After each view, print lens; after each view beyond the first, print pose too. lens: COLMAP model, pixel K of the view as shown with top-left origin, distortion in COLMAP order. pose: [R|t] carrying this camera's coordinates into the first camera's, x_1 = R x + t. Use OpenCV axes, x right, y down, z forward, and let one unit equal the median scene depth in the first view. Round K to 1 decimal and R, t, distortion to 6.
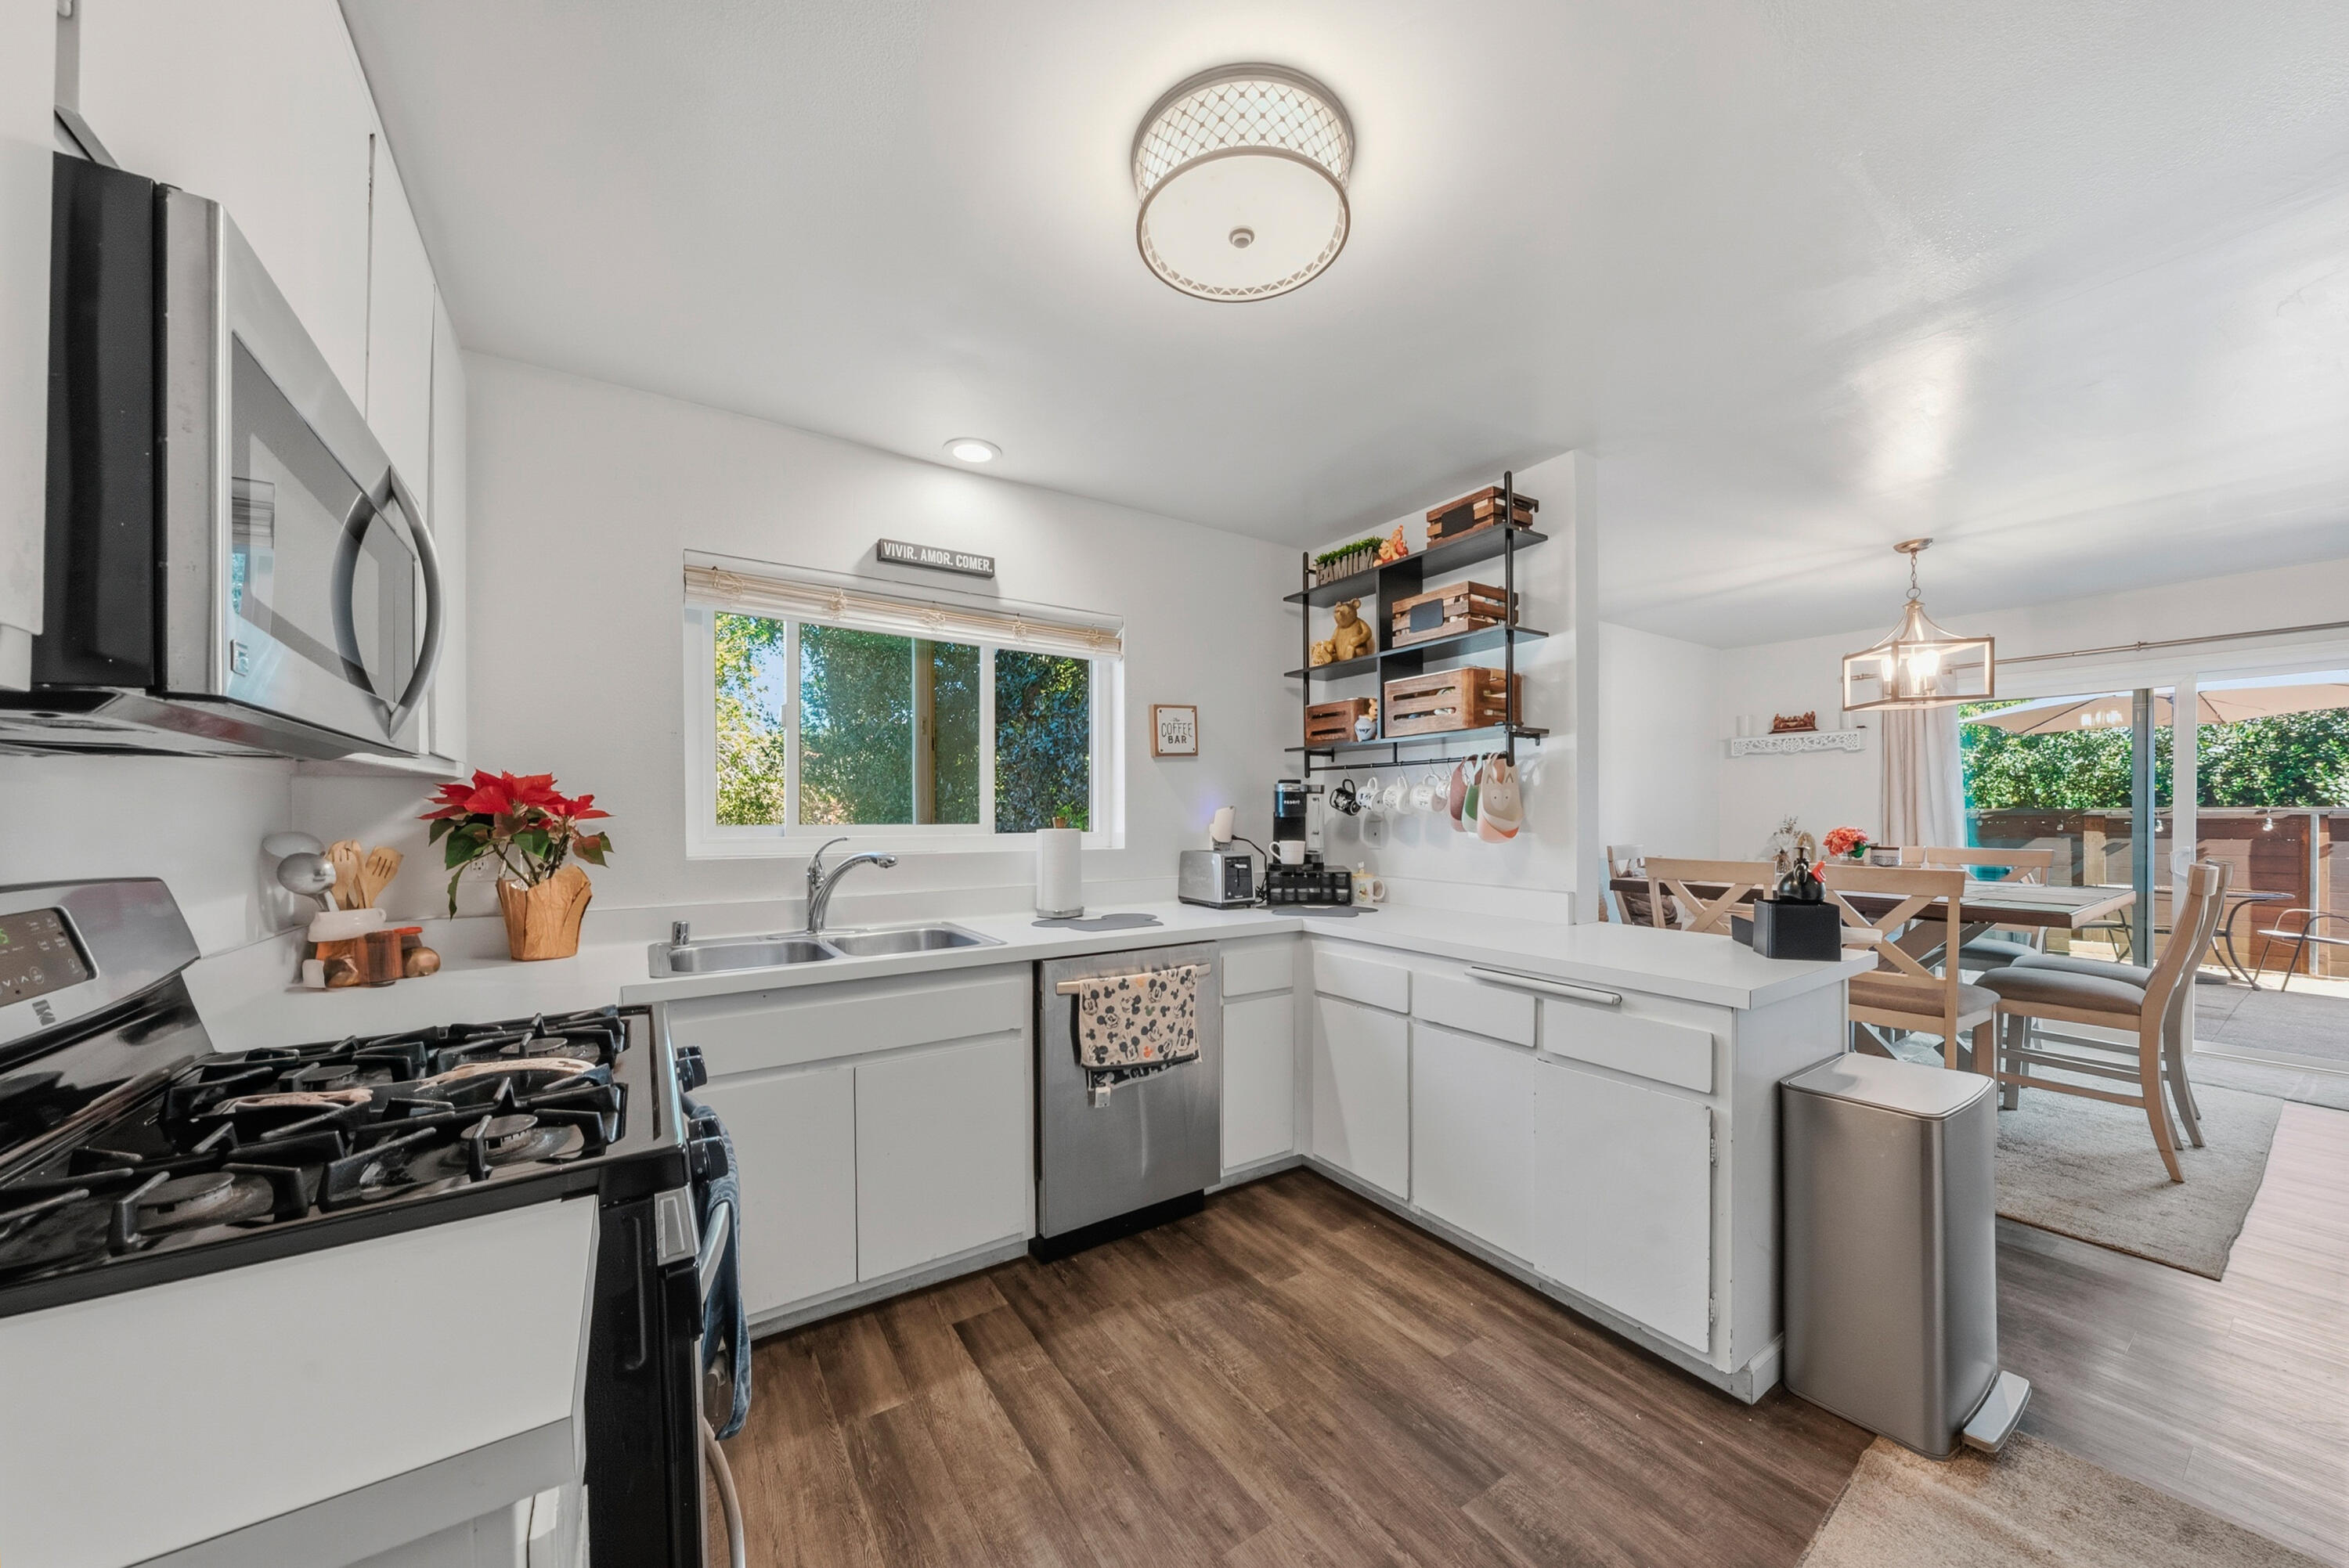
lens RADIAL K [[808.8, 0, 1176.0], [0, 808.8, 819.6], [0, 0, 1]] dist [-0.001728, -0.000651]
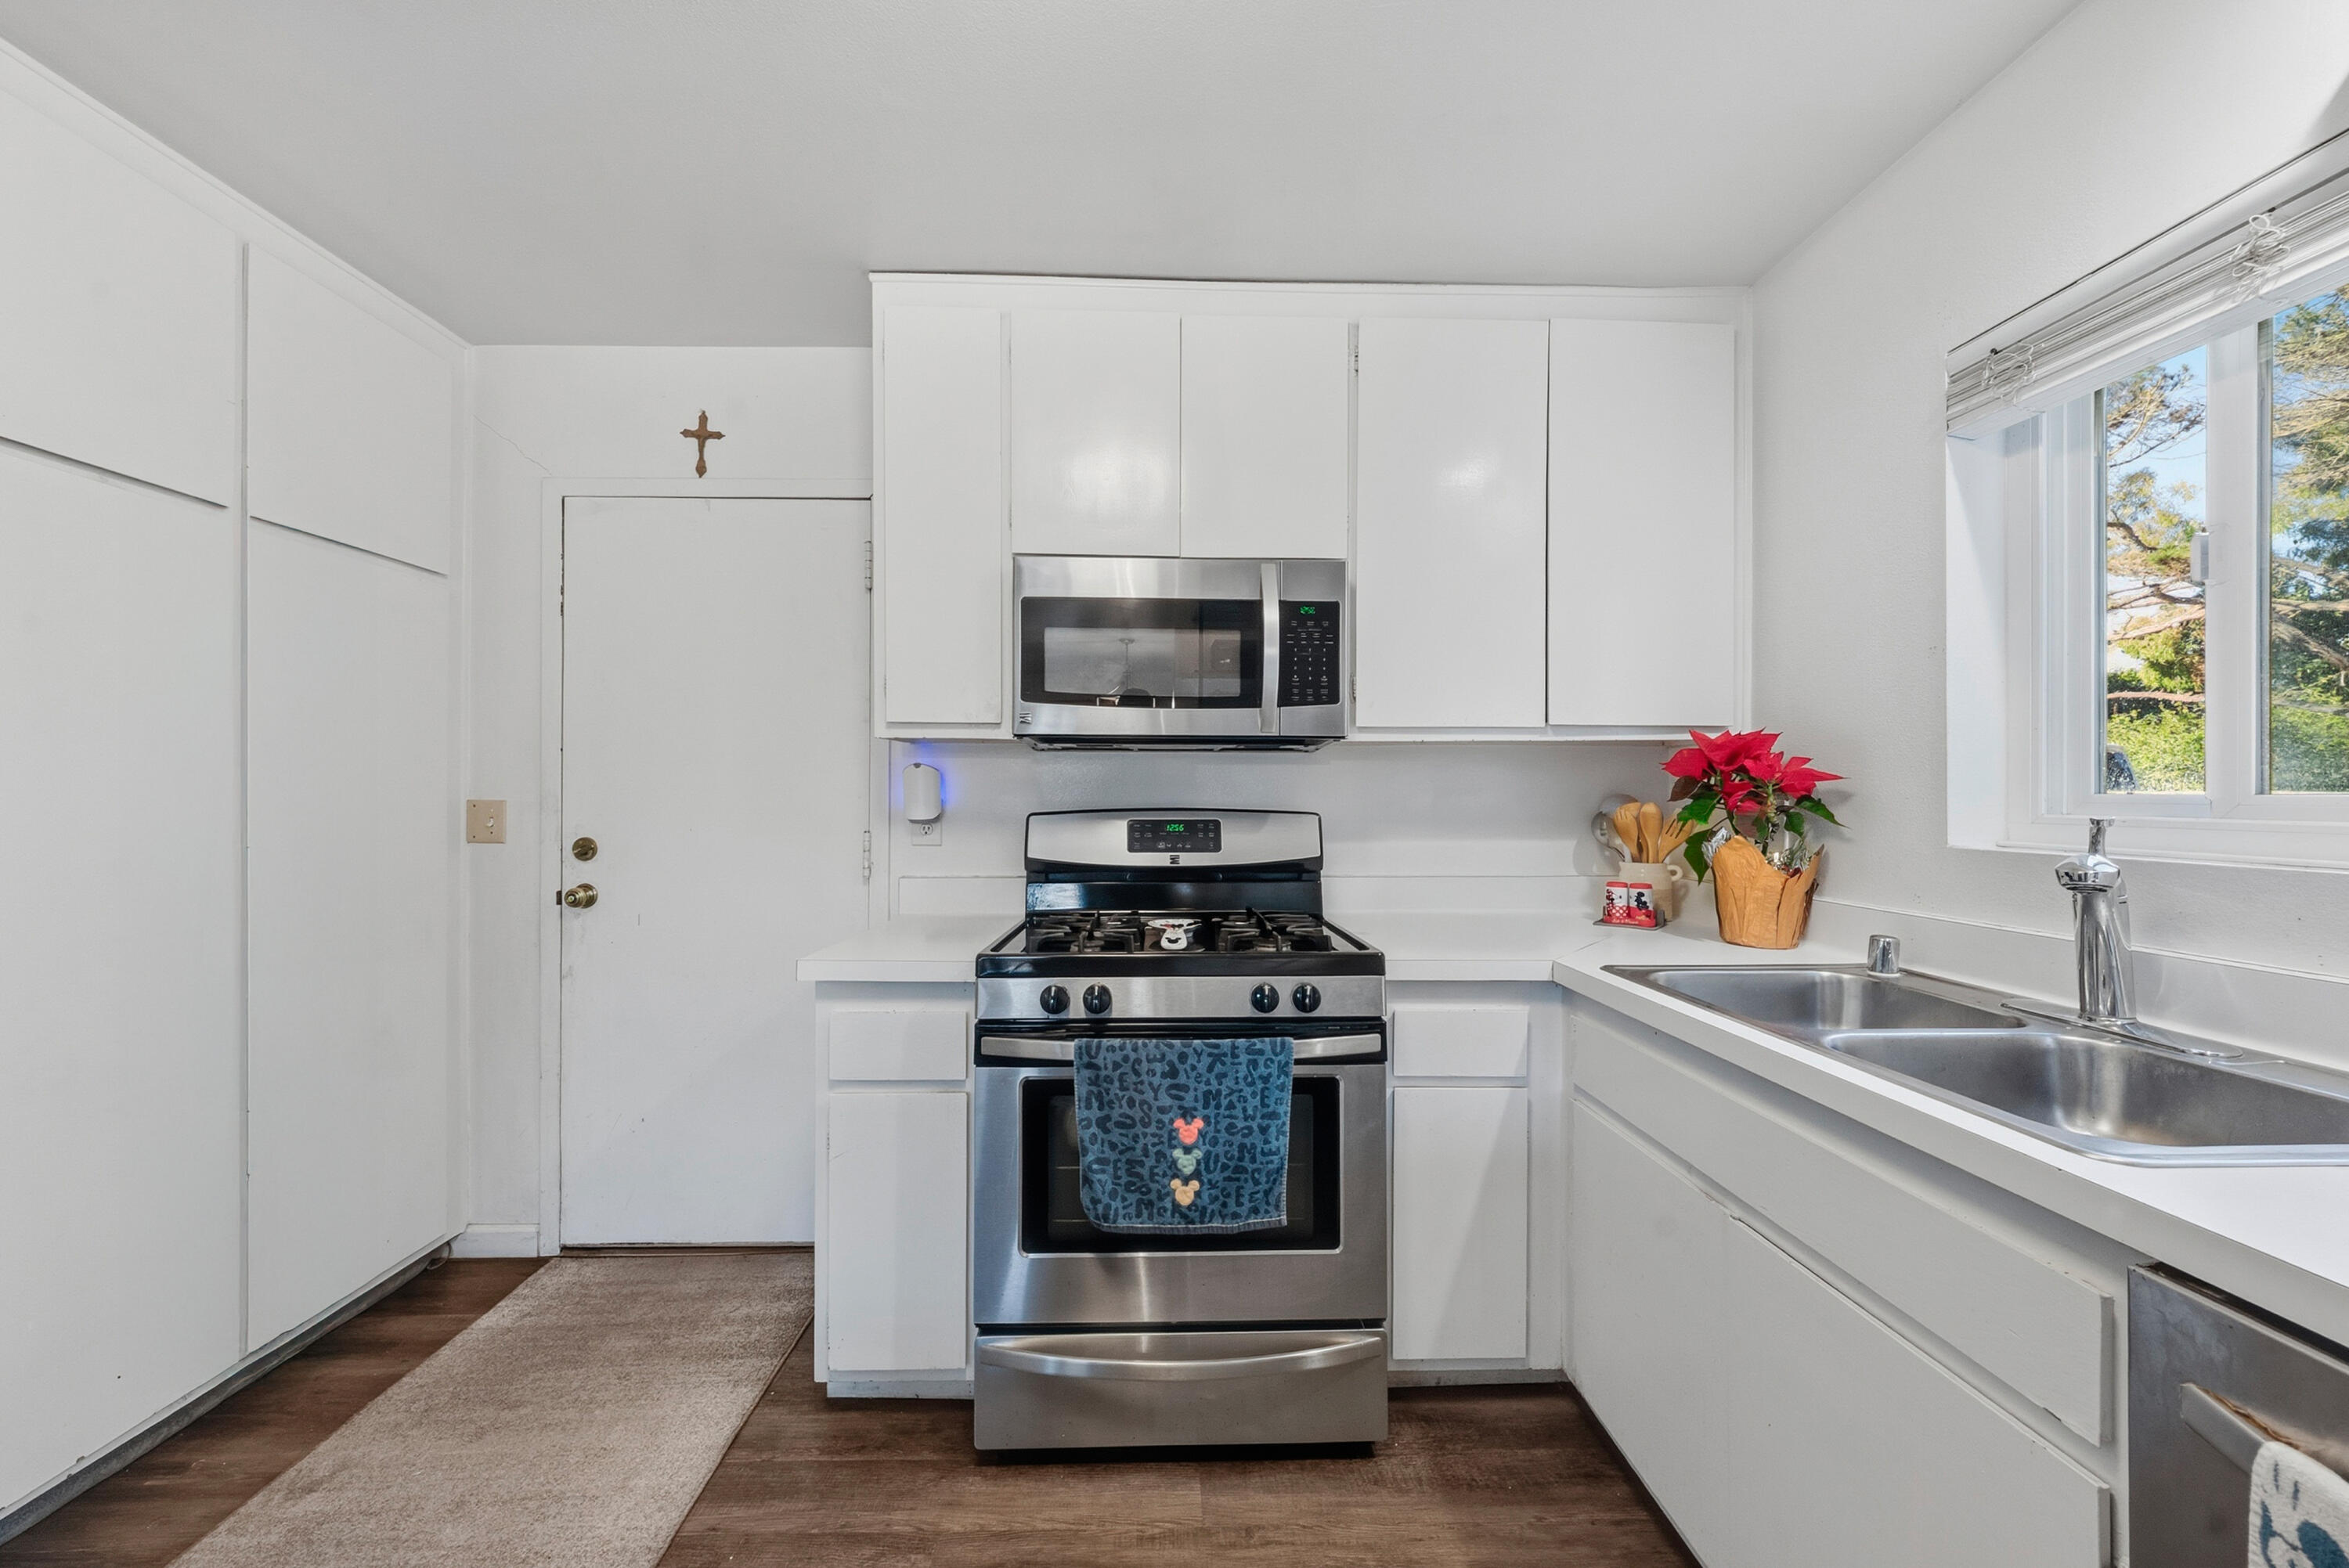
lens RADIAL K [[808.8, 0, 1176.7], [0, 808.8, 794.0], [0, 0, 1]] dist [-0.001728, -0.000651]
pose [[-0.533888, 0.000624, -0.845555, 0.237317], [-0.004939, 0.999980, 0.003857, 0.010136], [0.845541, 0.006235, -0.533875, 0.804385]]
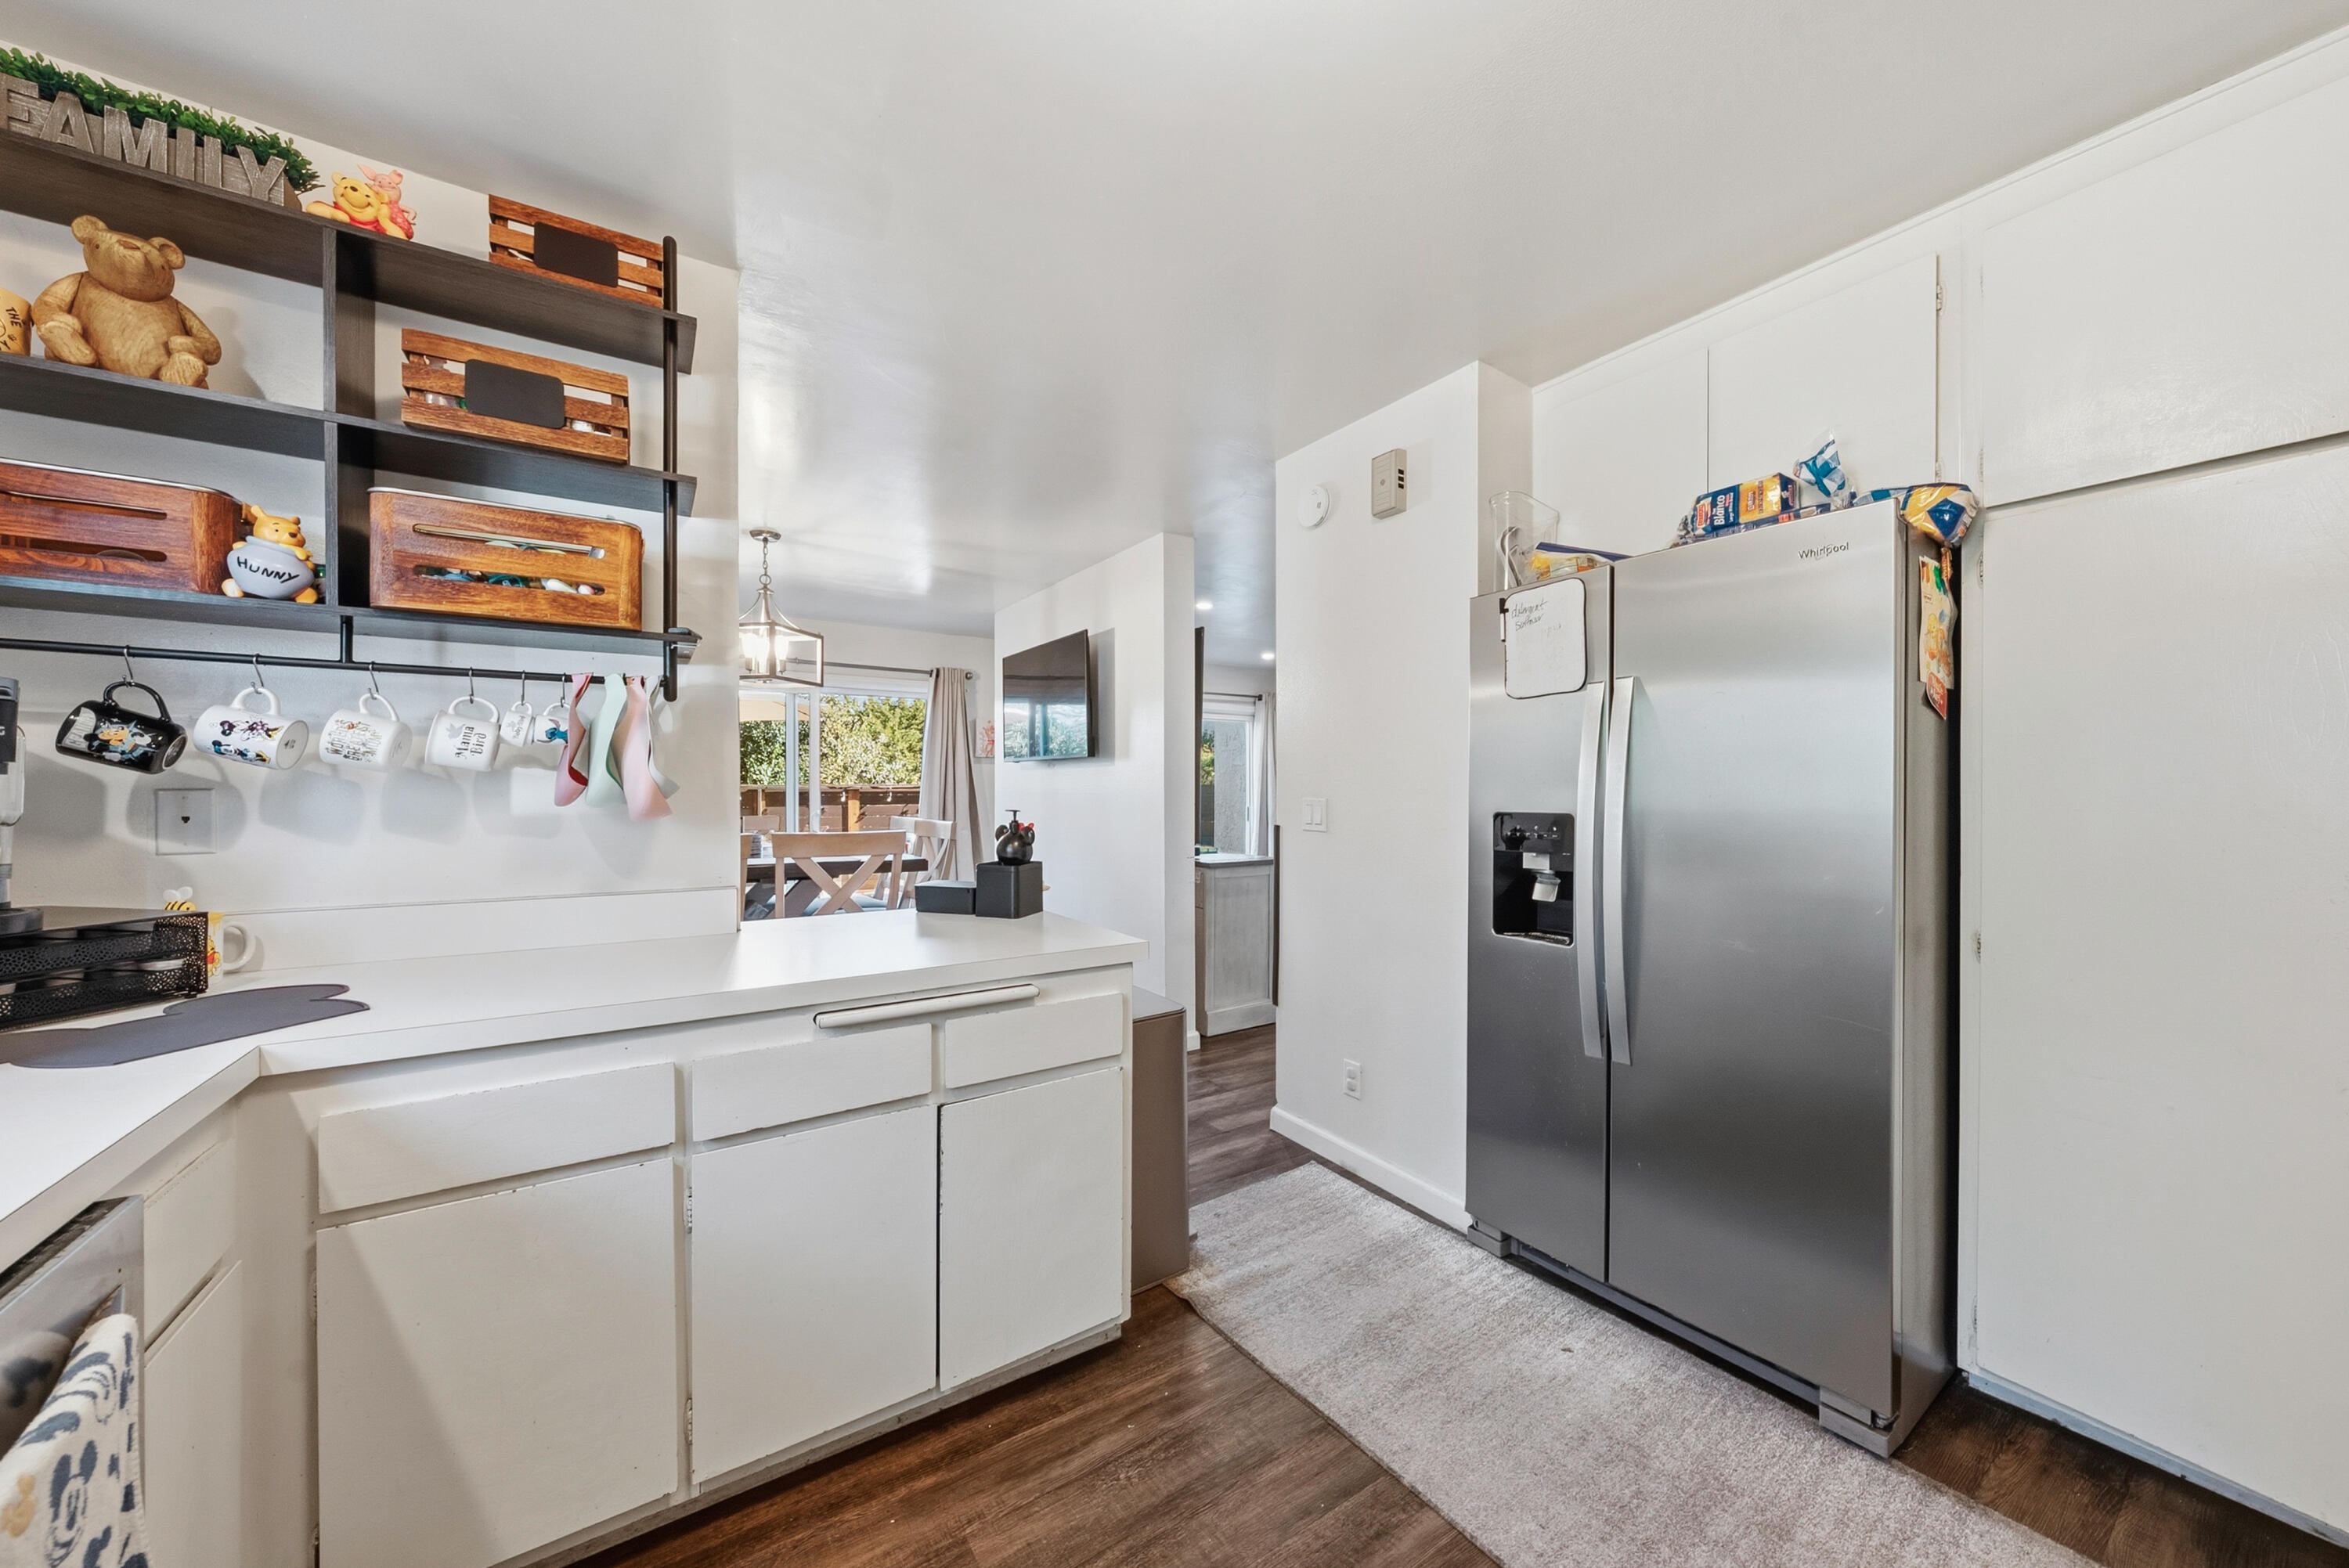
lens RADIAL K [[808.8, 0, 1176.6], [0, 808.8, 794.4], [0, 0, 1]] dist [-0.001728, -0.000651]
pose [[-0.002073, -0.001981, 0.999996, -0.250540], [0.004462, 0.999988, 0.001990, 0.008981], [-0.999988, 0.004466, -0.002064, 0.669582]]
